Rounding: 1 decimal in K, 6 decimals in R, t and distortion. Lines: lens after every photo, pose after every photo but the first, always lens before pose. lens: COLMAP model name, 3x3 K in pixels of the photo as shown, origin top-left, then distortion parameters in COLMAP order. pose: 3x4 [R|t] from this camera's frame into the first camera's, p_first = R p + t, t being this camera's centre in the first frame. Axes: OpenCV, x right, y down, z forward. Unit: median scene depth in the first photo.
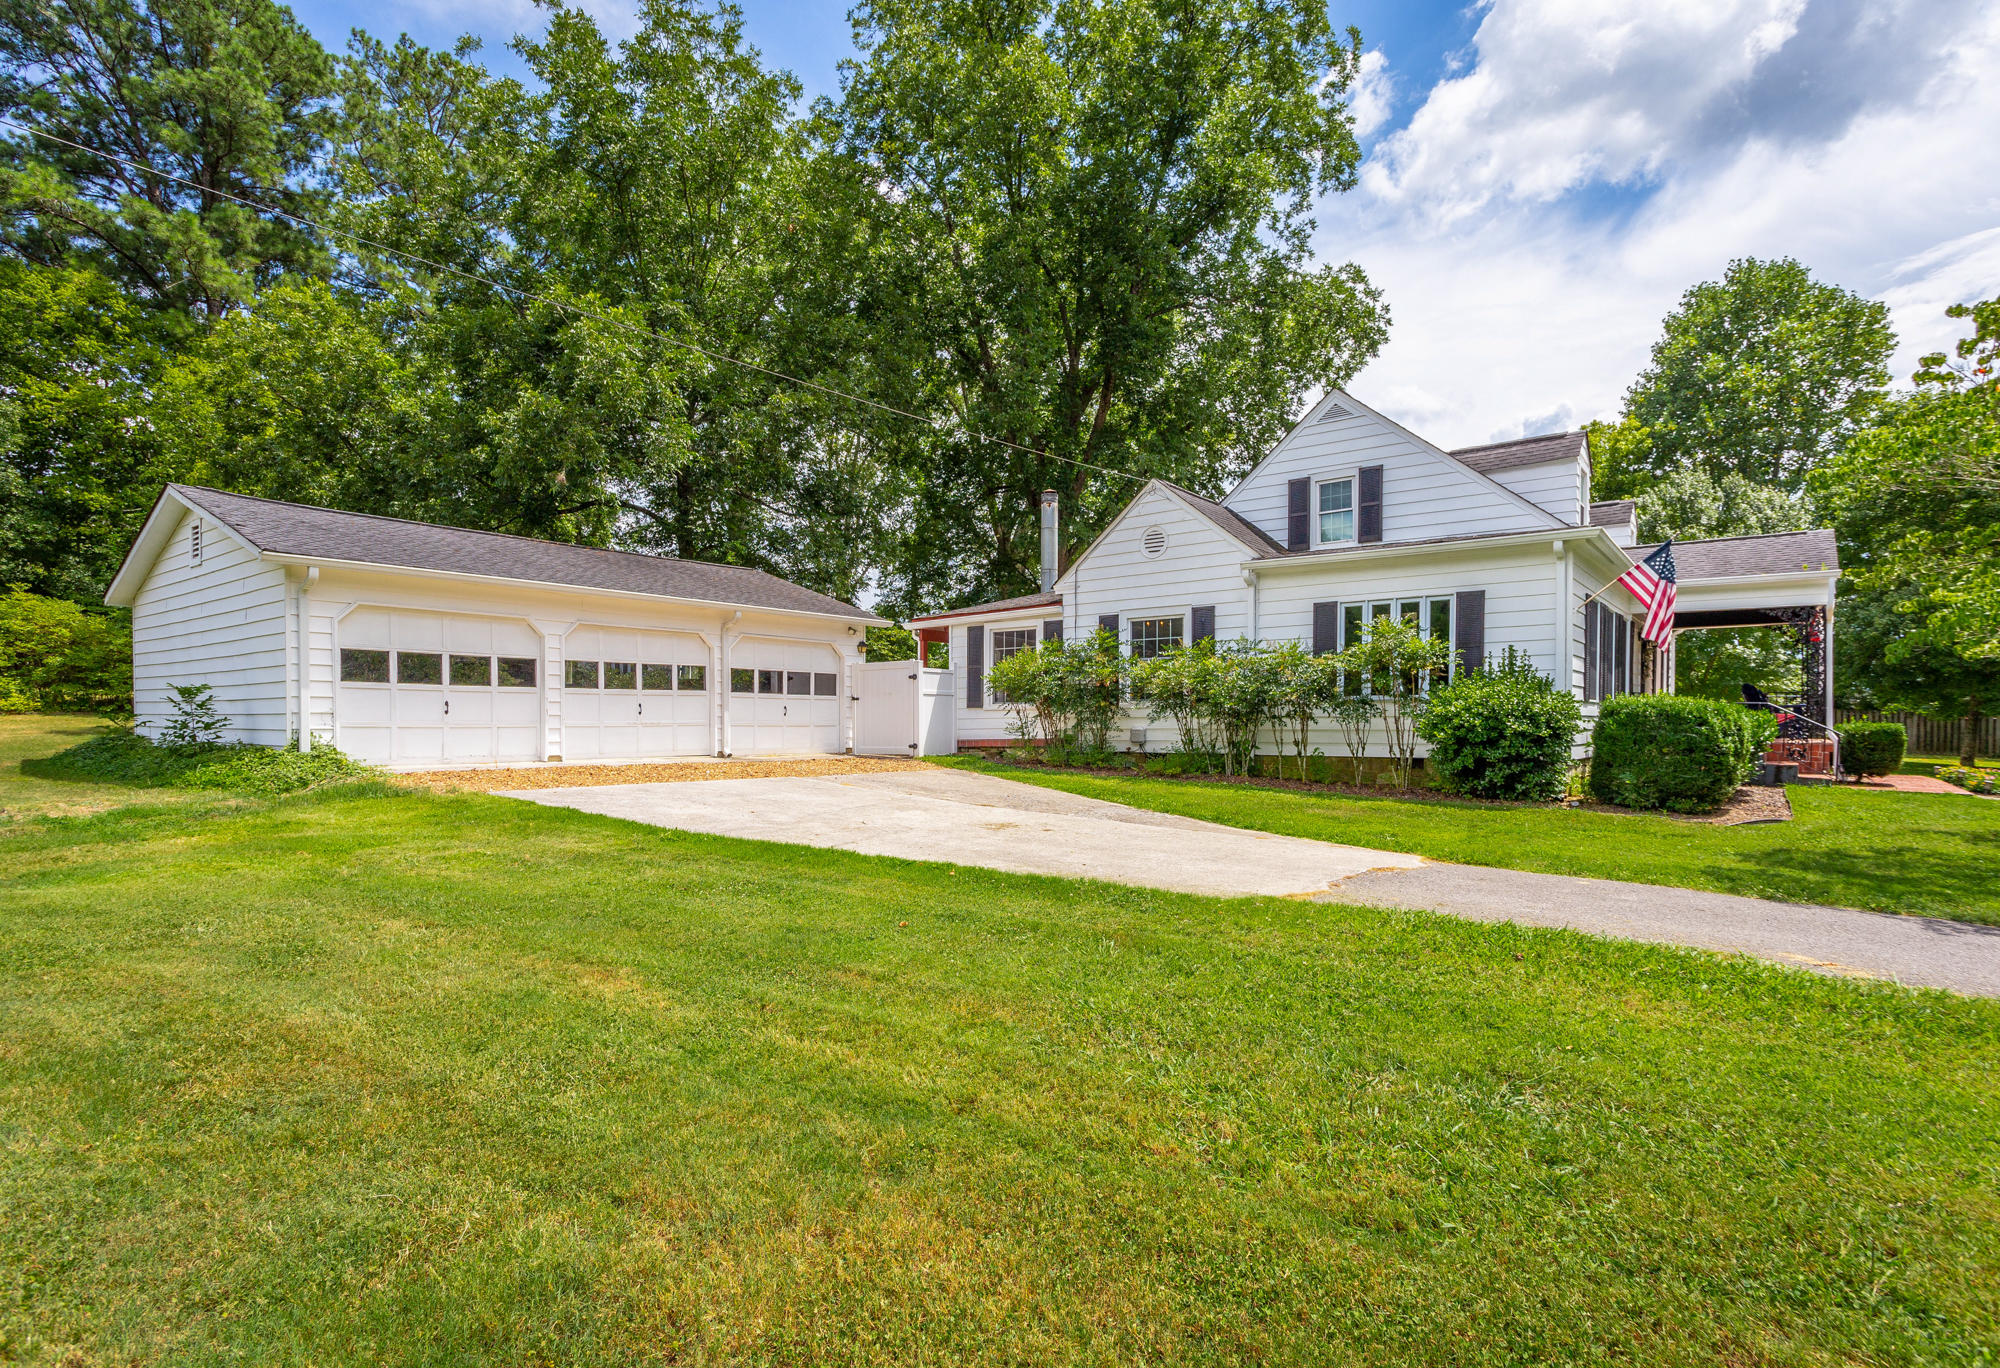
lens RADIAL K [[998.0, 0, 1008.1], [0, 998.0, 722.2], [0, 0, 1]] dist [0.000790, 0.000109]
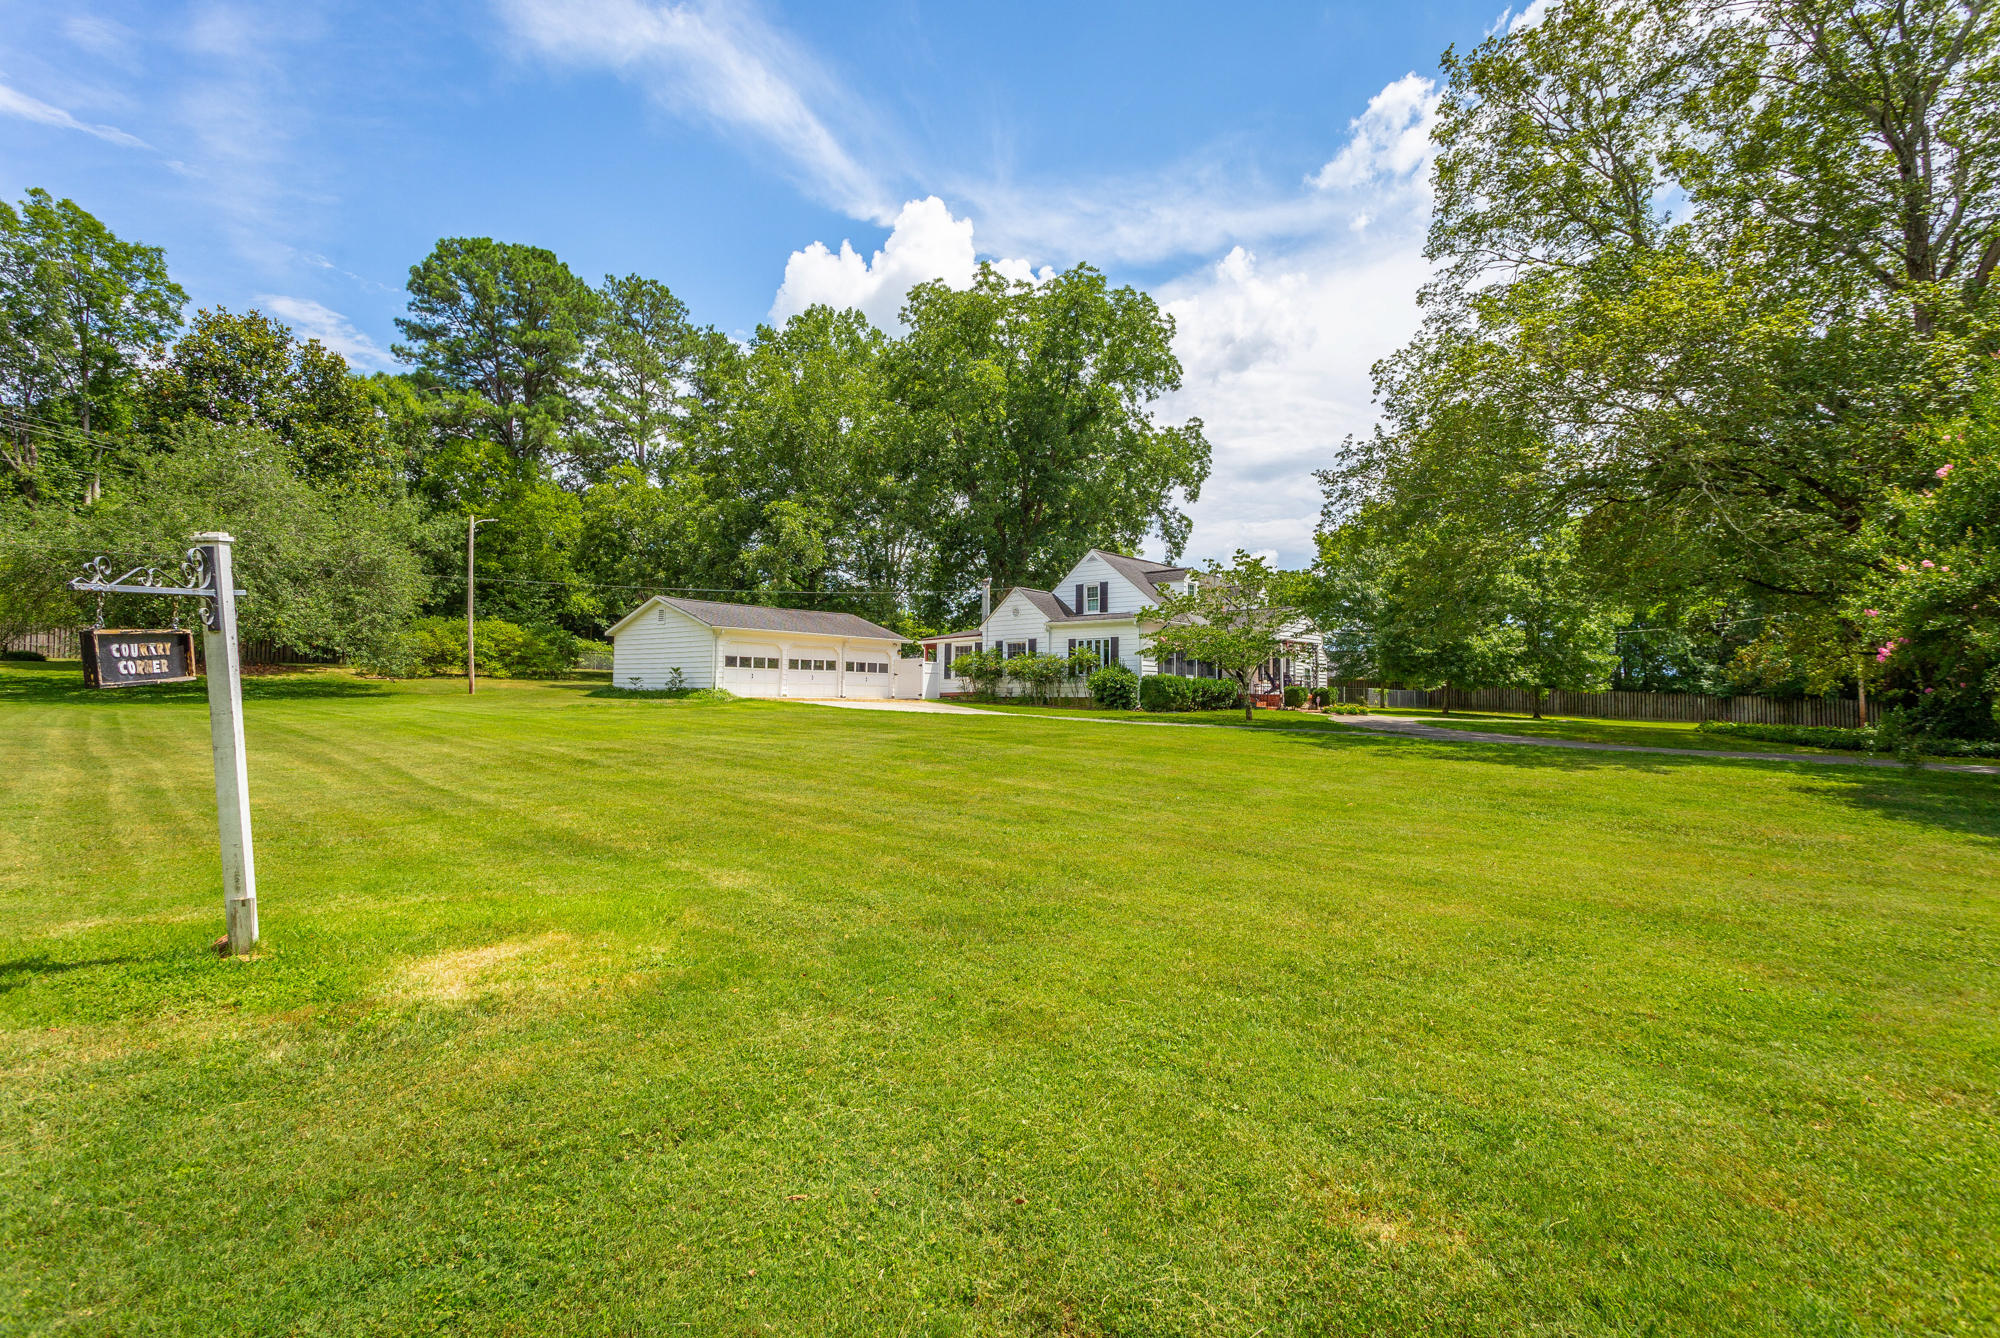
lens RADIAL K [[914.3, 0, 1016.9], [0, 914.3, 671.7], [0, 0, 1]] dist [0.001121, 0.000270]
pose [[0.999508, 0.007231, -0.030527, 0.213089], [-0.008176, 0.999488, -0.030942, 0.037408], [0.030288, 0.031176, 0.999055, -1.231945]]
